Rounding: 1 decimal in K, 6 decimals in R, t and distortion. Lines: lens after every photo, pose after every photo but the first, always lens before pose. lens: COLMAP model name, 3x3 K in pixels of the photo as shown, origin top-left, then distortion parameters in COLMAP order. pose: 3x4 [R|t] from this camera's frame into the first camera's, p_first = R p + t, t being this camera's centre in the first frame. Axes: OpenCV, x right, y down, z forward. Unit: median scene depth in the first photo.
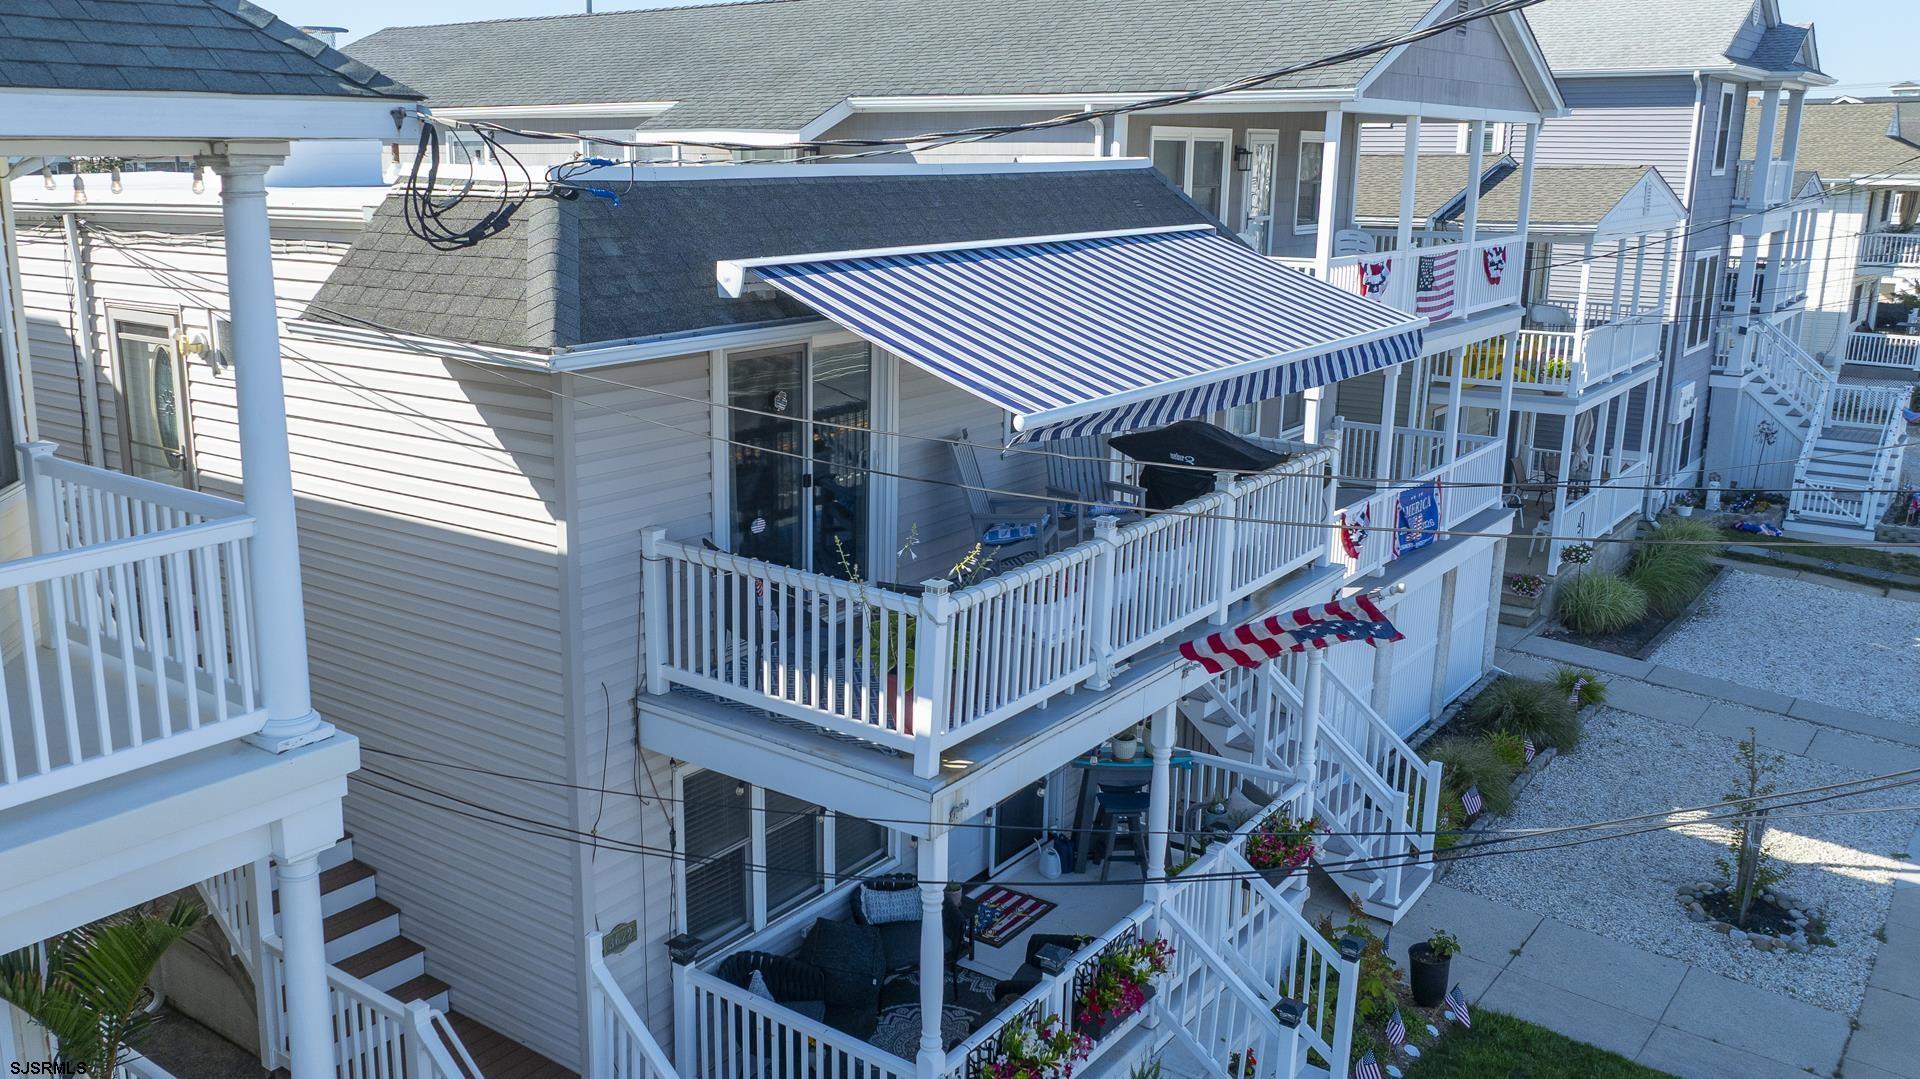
lens RADIAL K [[1603.2, 0, 824.5], [0, 1603.2, 544.4], [0, 0, 1]] dist [-0.037254, 0.024108]
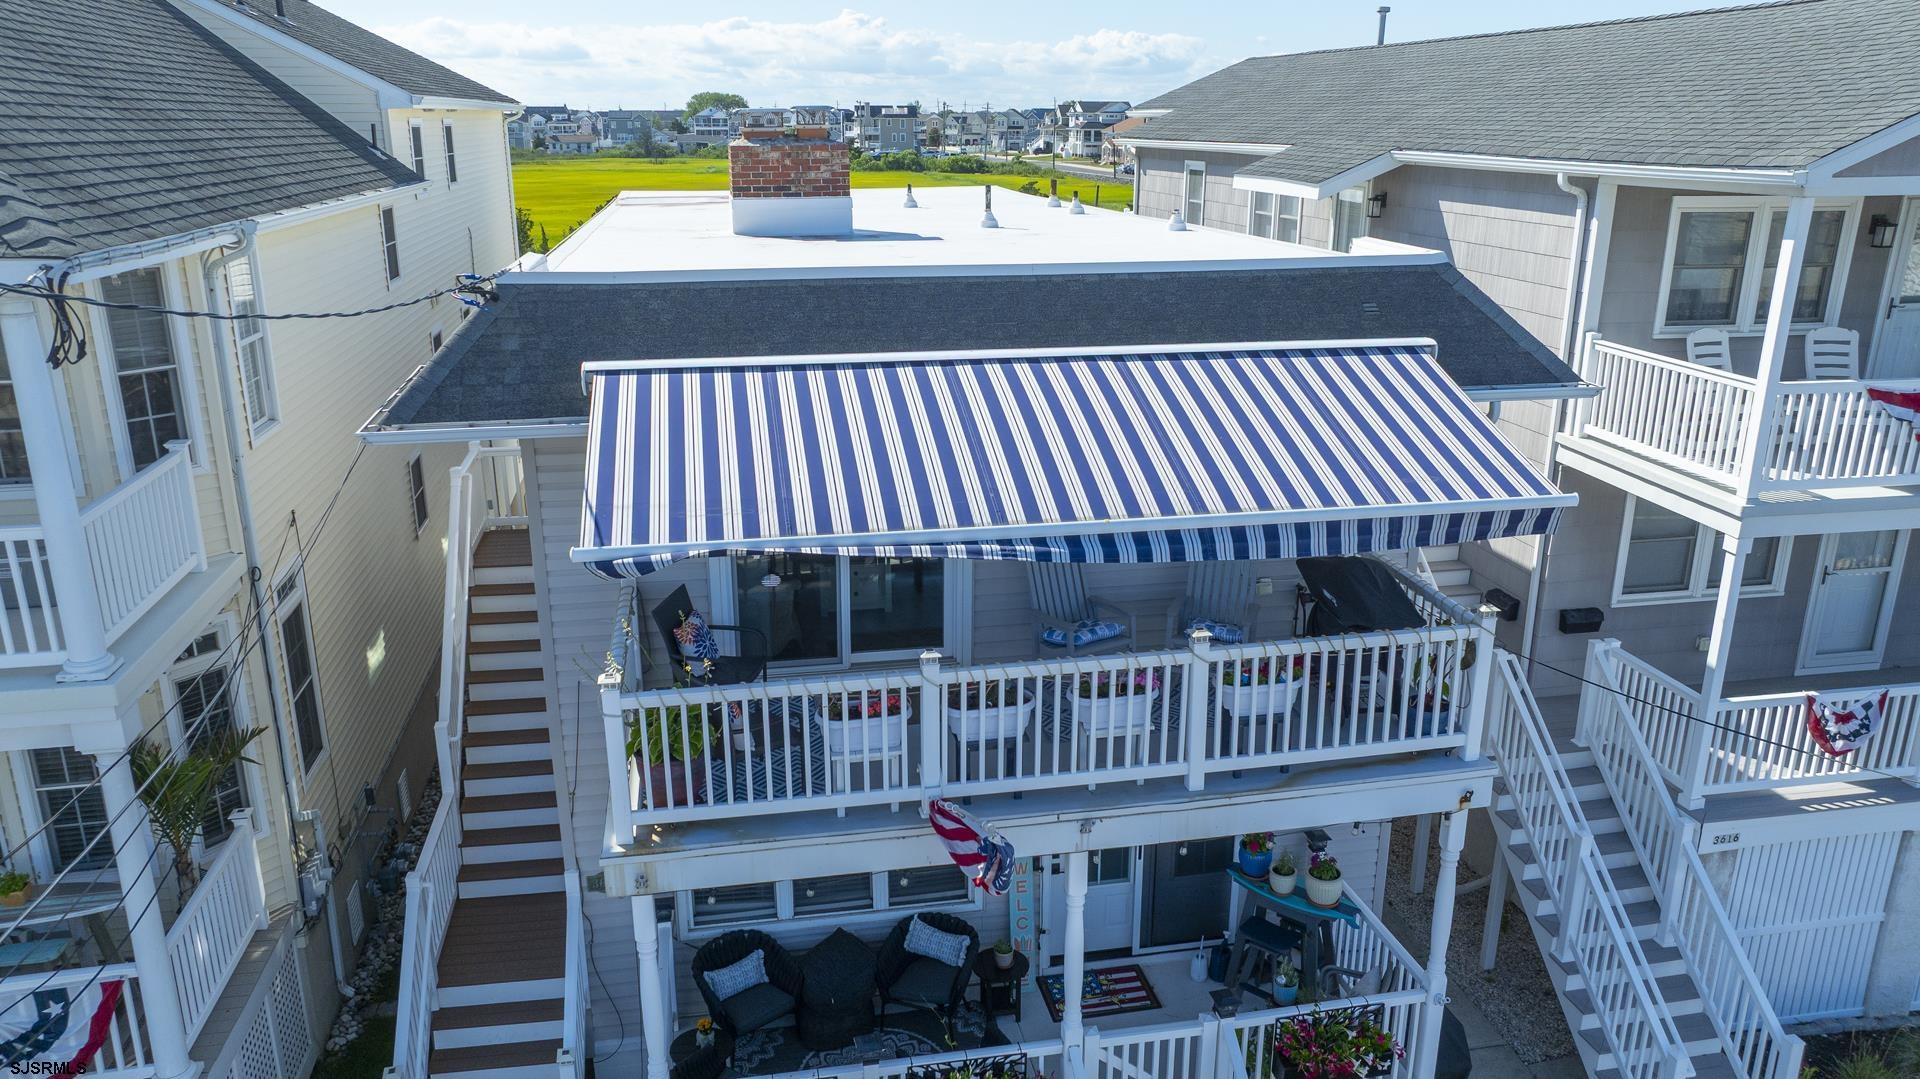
lens RADIAL K [[1349.7, 0, 957.6], [0, 1349.7, 534.9], [0, 0, 1]] dist [-0.041683, 0.033429]
pose [[0.757014, 0.192594, -0.624370, 0.594643], [-0.157024, 0.981192, 0.112276, -0.157346], [0.634250, 0.013046, 0.773018, 0.315388]]
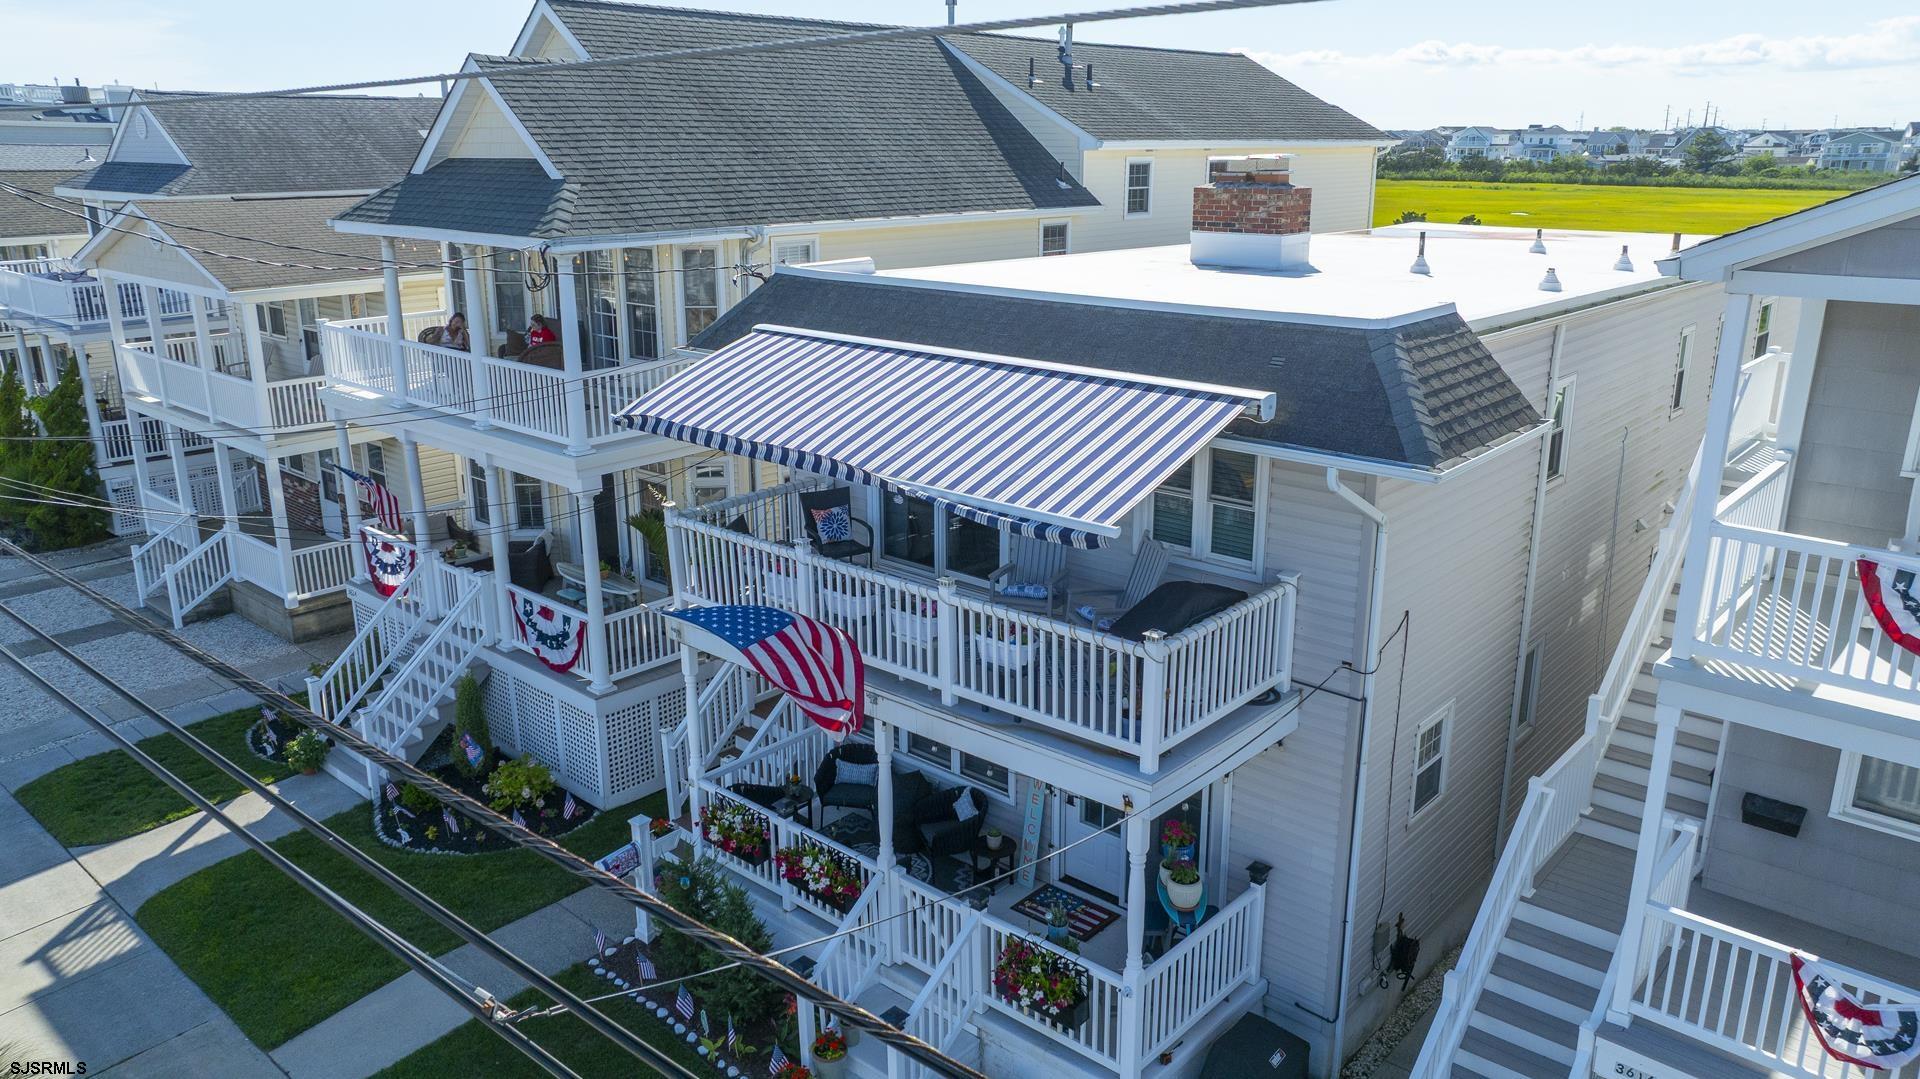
lens RADIAL K [[1349.7, 0, 963.8], [0, 1349.7, 532.6], [0, 0, 1]] dist [-0.041683, 0.033429]
pose [[-0.054449, 0.281102, -0.958132, 1.147190], [-0.238337, 0.928161, 0.285853, -0.348413], [0.969655, 0.243923, 0.016460, 0.960259]]
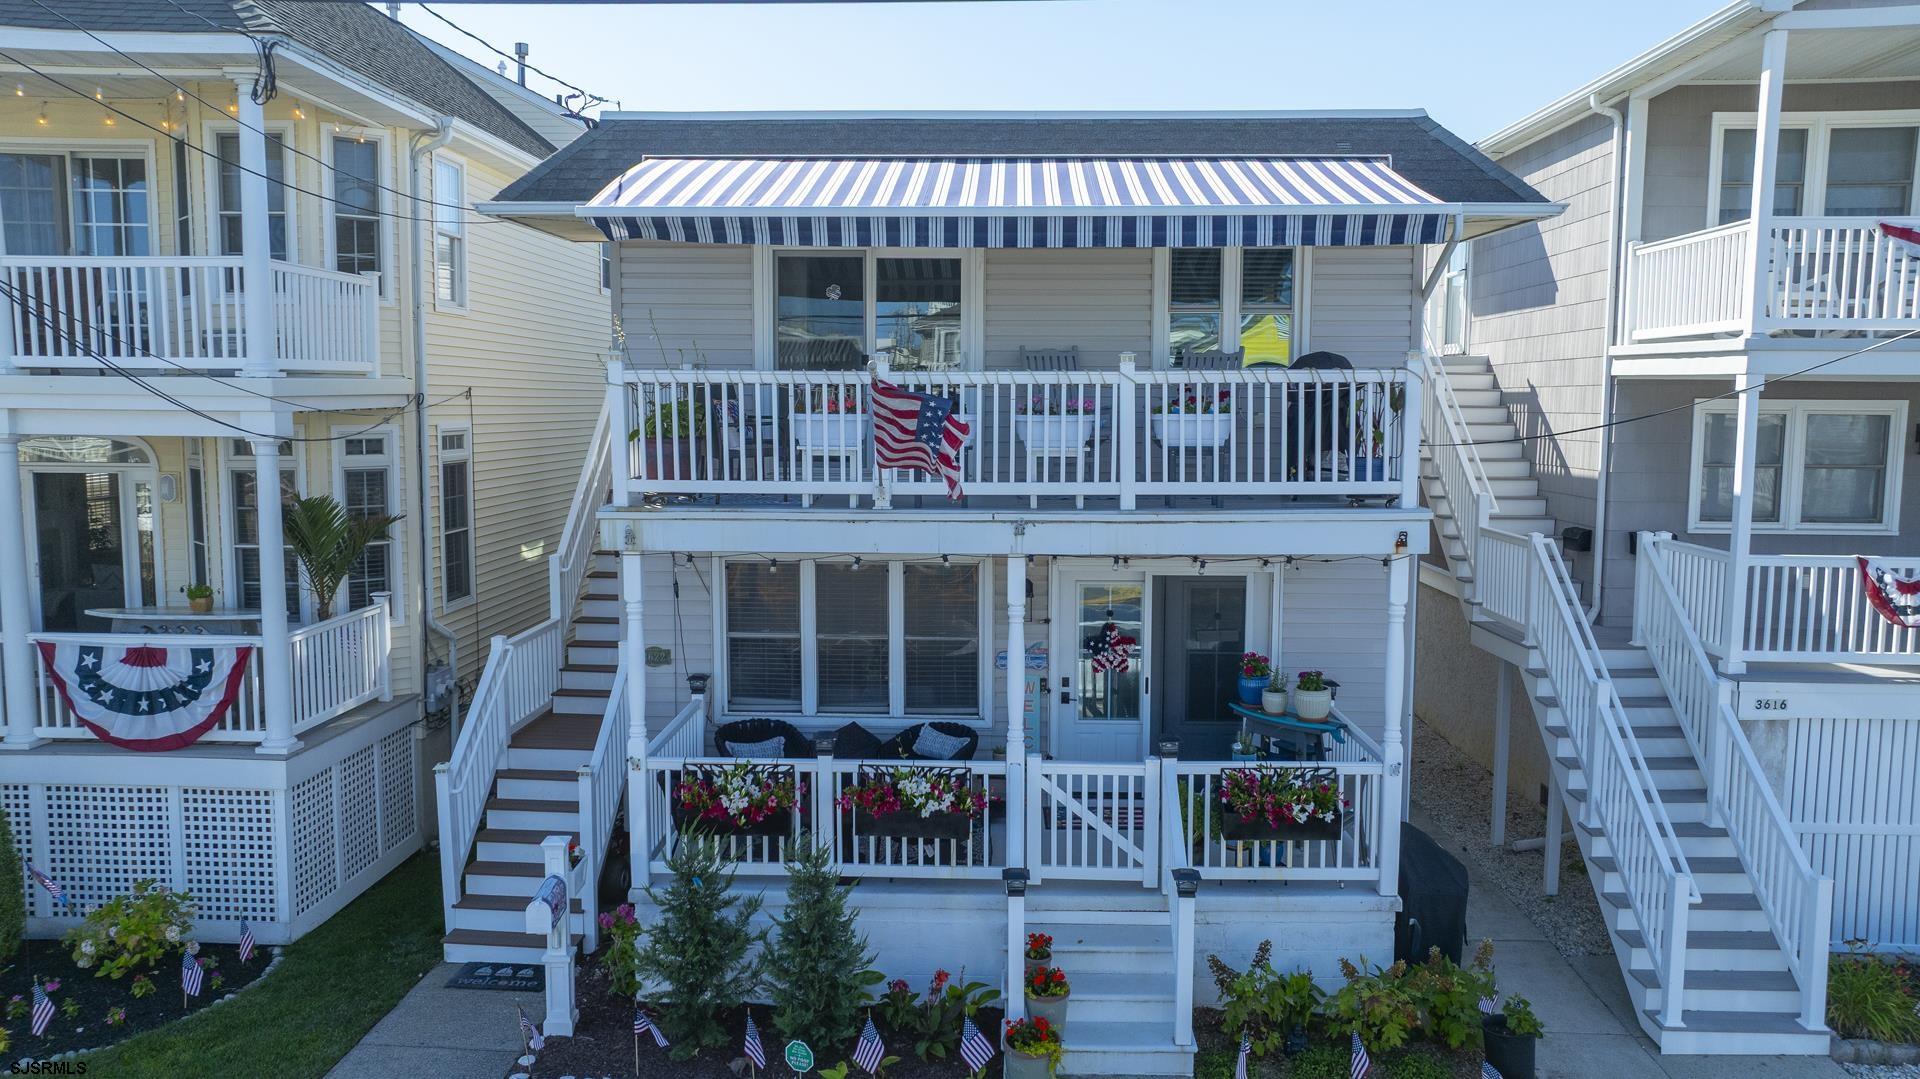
lens RADIAL K [[1349.7, 0, 953.8], [0, 1349.7, 529.7], [0, 0, 1]] dist [-0.041683, 0.033429]
pose [[0.591366, 0.083775, -0.802040, 0.852578], [-0.197200, 0.979415, -0.043099, 0.118562], [0.781919, 0.183650, 0.595714, 0.416722]]
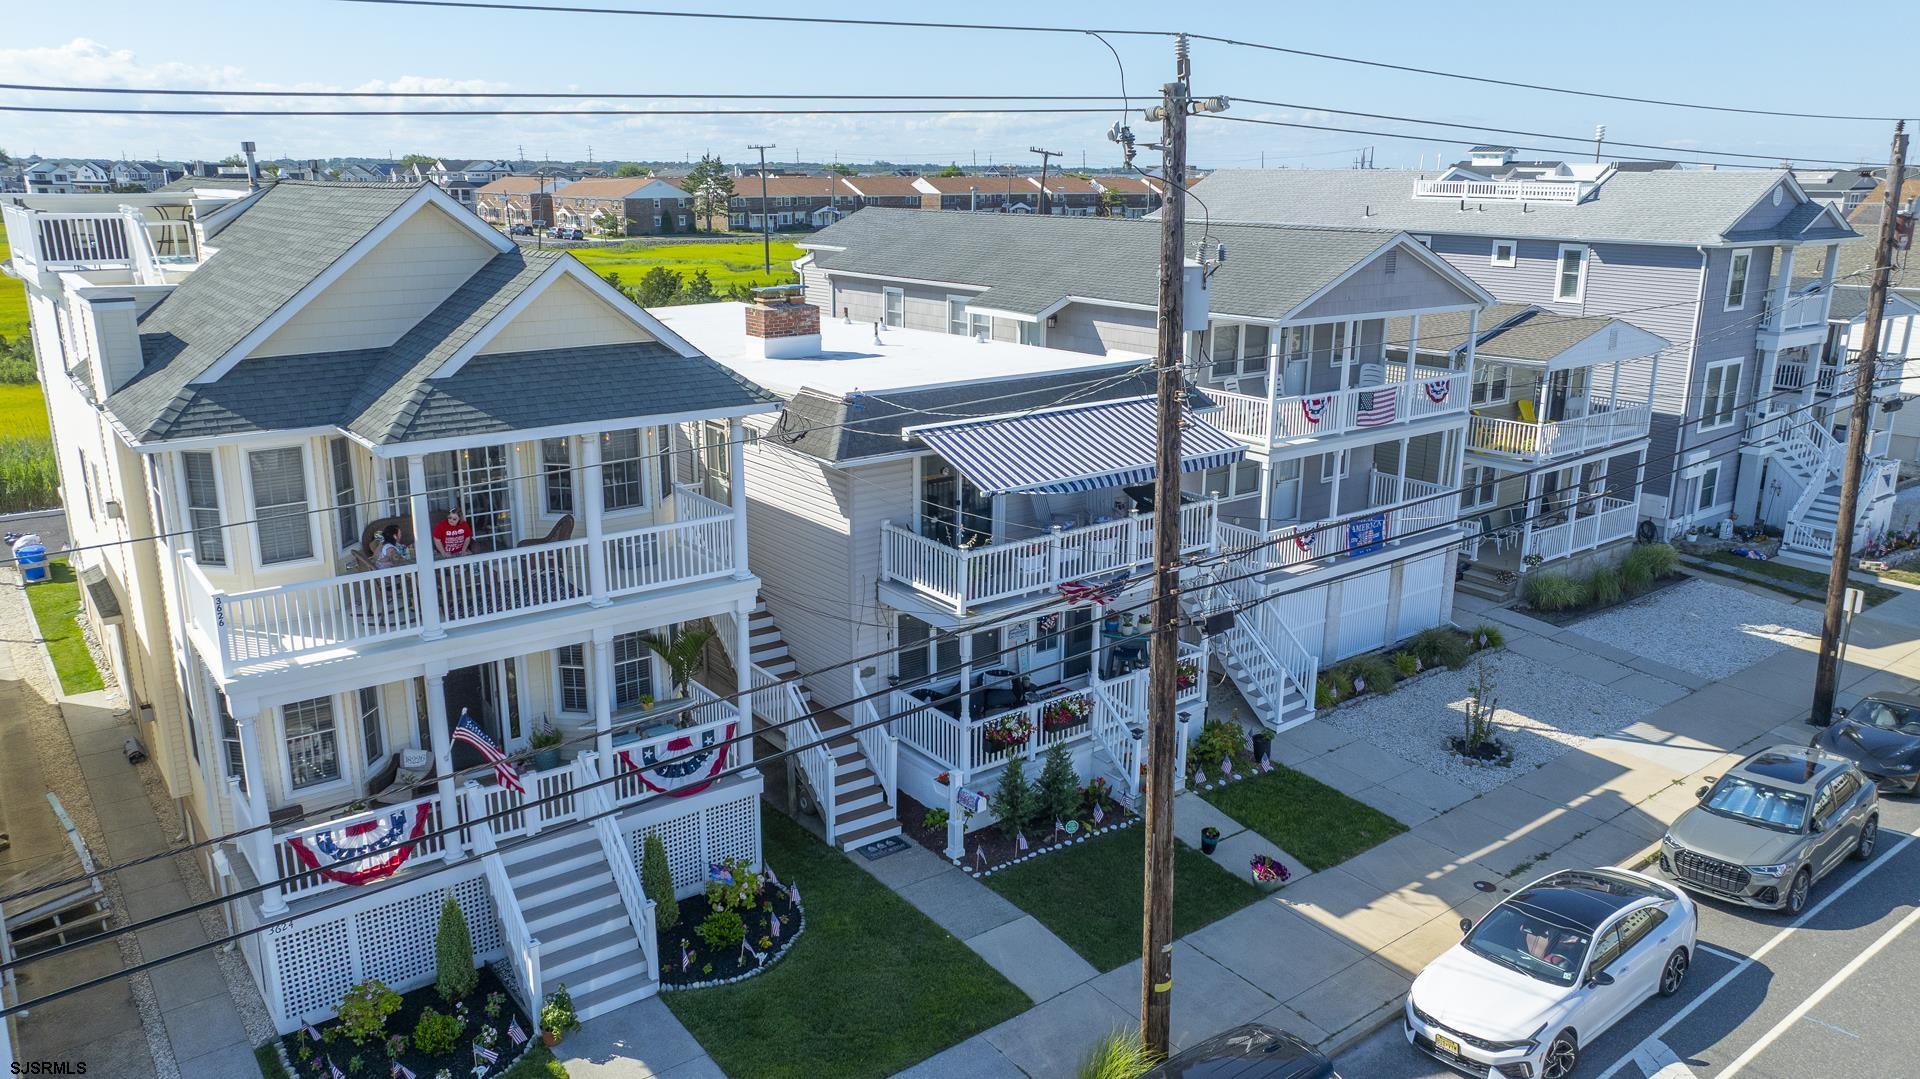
lens RADIAL K [[1349.7, 0, 955.8], [0, 1349.7, 534.0], [0, 0, 1]] dist [-0.041683, 0.033429]
pose [[0.970490, 0.067038, -0.231636, 0.449576], [-0.062082, 0.997660, 0.028630, -0.048122], [0.233013, -0.013405, 0.972381, -0.990076]]
